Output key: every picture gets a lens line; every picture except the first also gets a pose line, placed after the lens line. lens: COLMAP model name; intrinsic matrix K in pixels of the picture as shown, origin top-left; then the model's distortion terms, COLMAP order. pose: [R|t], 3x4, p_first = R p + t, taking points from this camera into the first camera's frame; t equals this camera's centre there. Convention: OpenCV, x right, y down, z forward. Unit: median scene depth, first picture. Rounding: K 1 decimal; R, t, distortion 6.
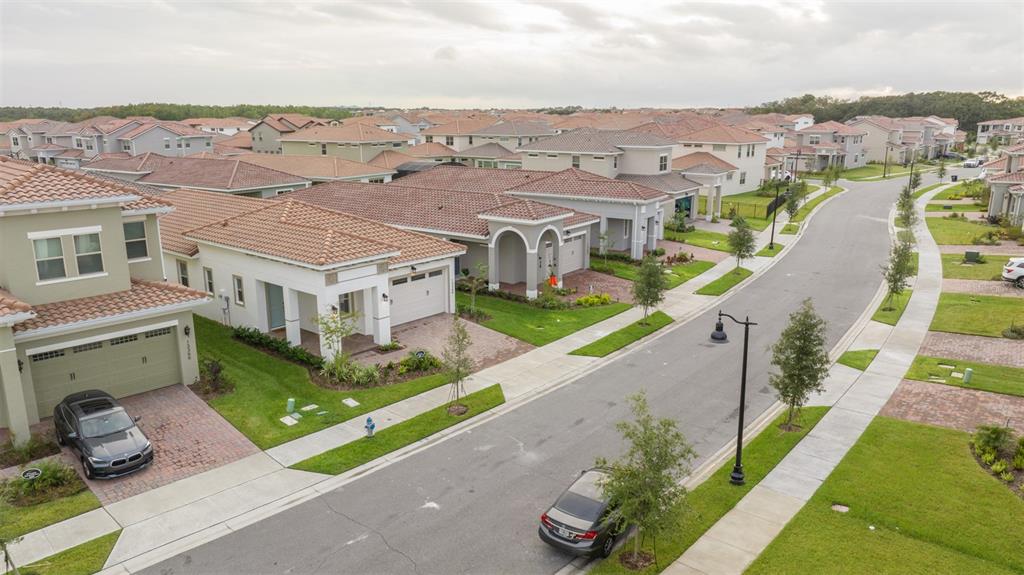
lens RADIAL K [[721.4, 0, 511.7], [0, 721.4, 289.2], [0, 0, 1]] dist [-0.027045, 0.022155]
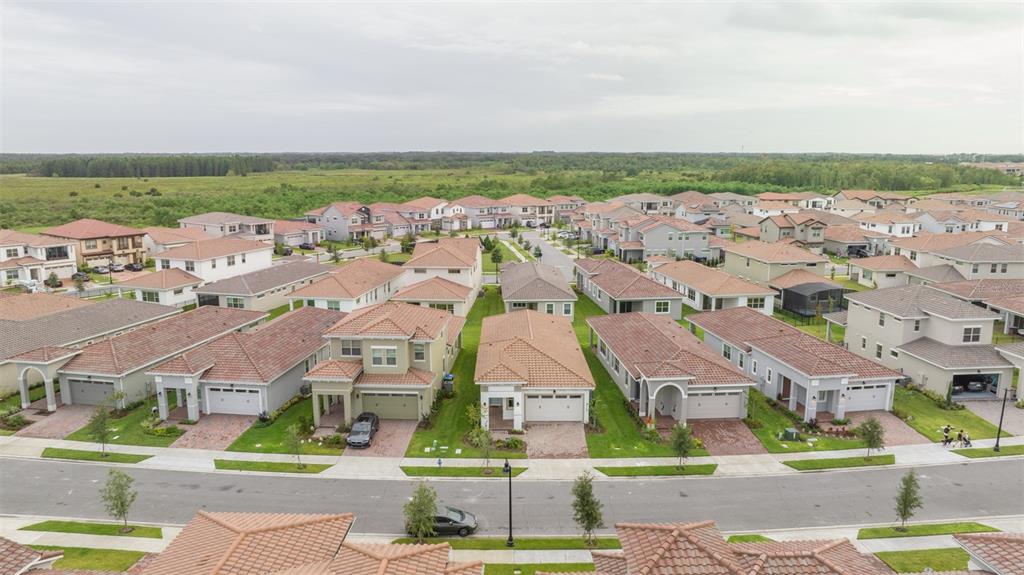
lens RADIAL K [[721.4, 0, 515.6], [0, 721.4, 288.3], [0, 0, 1]] dist [-0.027045, 0.022155]
pose [[0.656792, 0.140327, -0.740899, 1.108272], [-0.182582, 0.982890, 0.024305, -0.314401], [0.731633, 0.119311, 0.671176, -0.268829]]
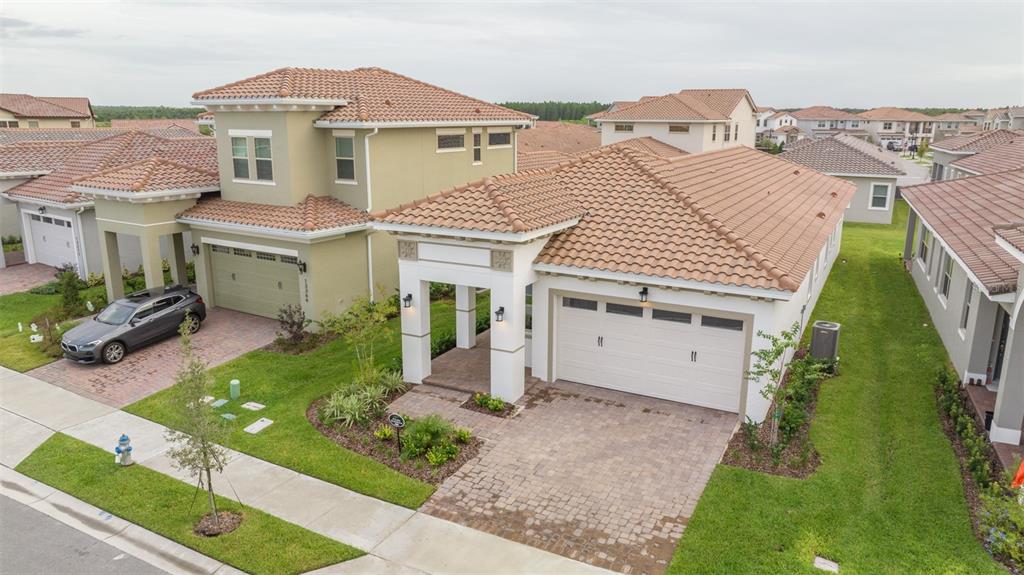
lens RADIAL K [[721.4, 0, 513.2], [0, 721.4, 290.1], [0, 0, 1]] dist [-0.027045, 0.022155]
pose [[0.213614, 0.233662, -0.948563, 0.327651], [-0.239399, 0.953889, 0.181062, -0.103547], [0.947131, 0.188408, 0.259703, 0.836883]]
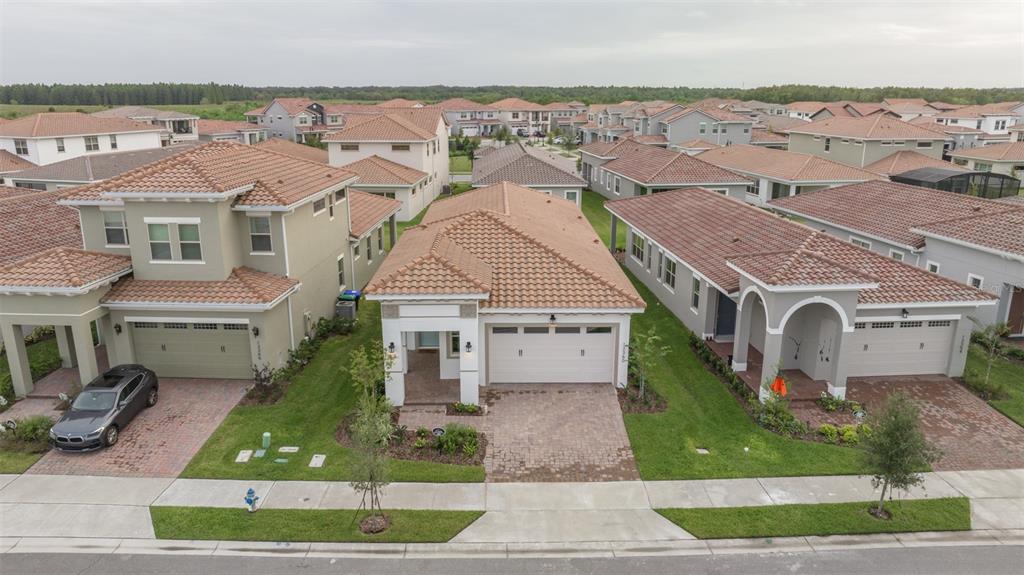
lens RADIAL K [[721.4, 0, 512.4], [0, 721.4, 289.6], [0, 0, 1]] dist [-0.027045, 0.022155]
pose [[0.658340, 0.200758, -0.725455, 0.409670], [-0.182235, 0.977615, 0.105164, -0.139328], [0.730328, 0.062969, 0.680188, 0.472294]]
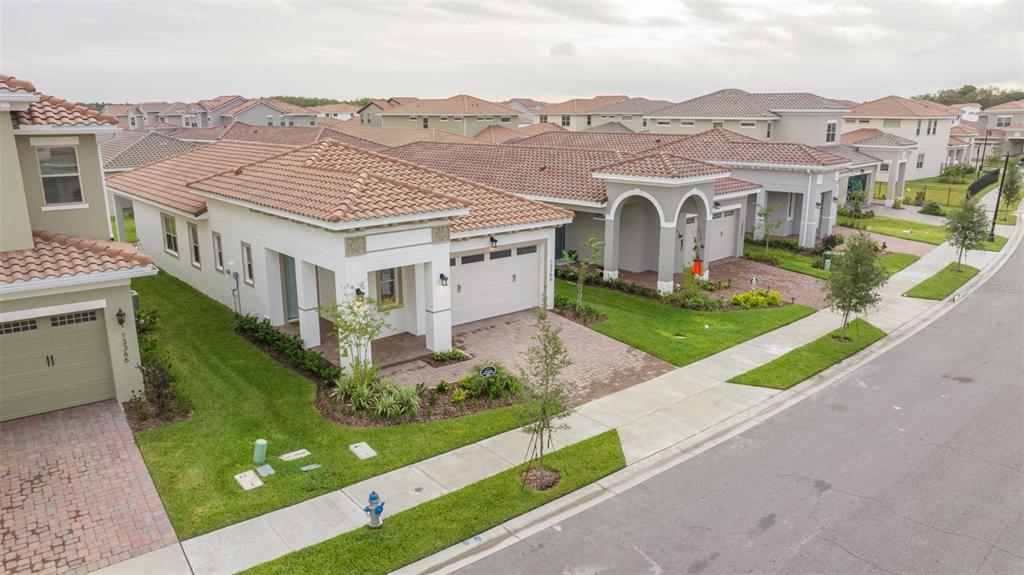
lens RADIAL K [[721.4, 0, 510.0], [0, 721.4, 290.8], [0, 0, 1]] dist [-0.027045, 0.022155]
pose [[0.986572, 0.038379, -0.158753, -0.012059], [-0.037713, 0.999263, 0.007205, 0.013881], [0.158912, -0.001121, 0.987292, 0.354121]]
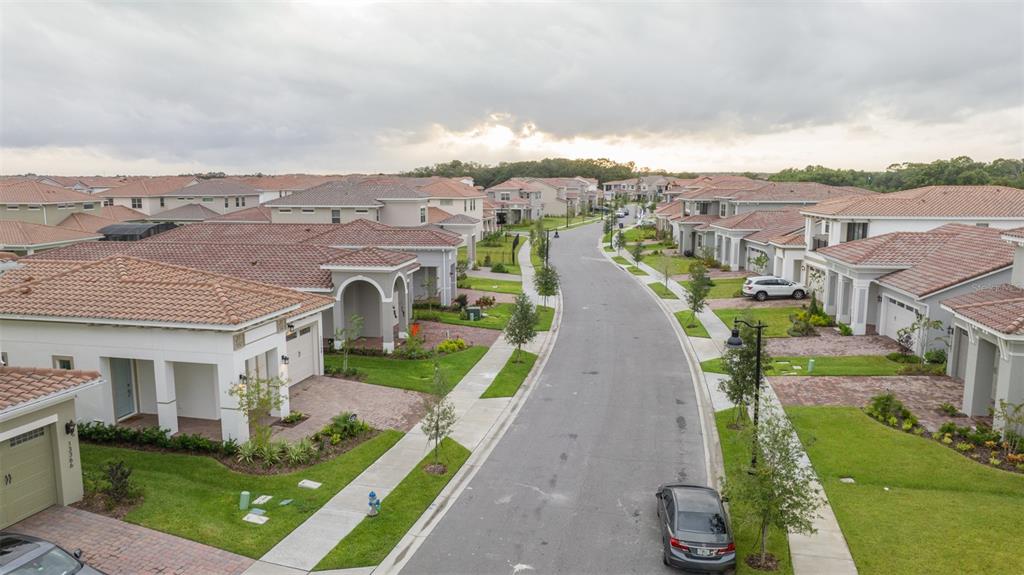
lens RADIAL K [[721.4, 0, 511.8], [0, 721.4, 290.7], [0, 0, 1]] dist [-0.027045, 0.022155]
pose [[0.889375, -0.071939, 0.451482, -0.304471], [0.110817, 0.992014, -0.060230, 0.010938], [-0.443544, 0.103599, 0.890245, 0.118311]]
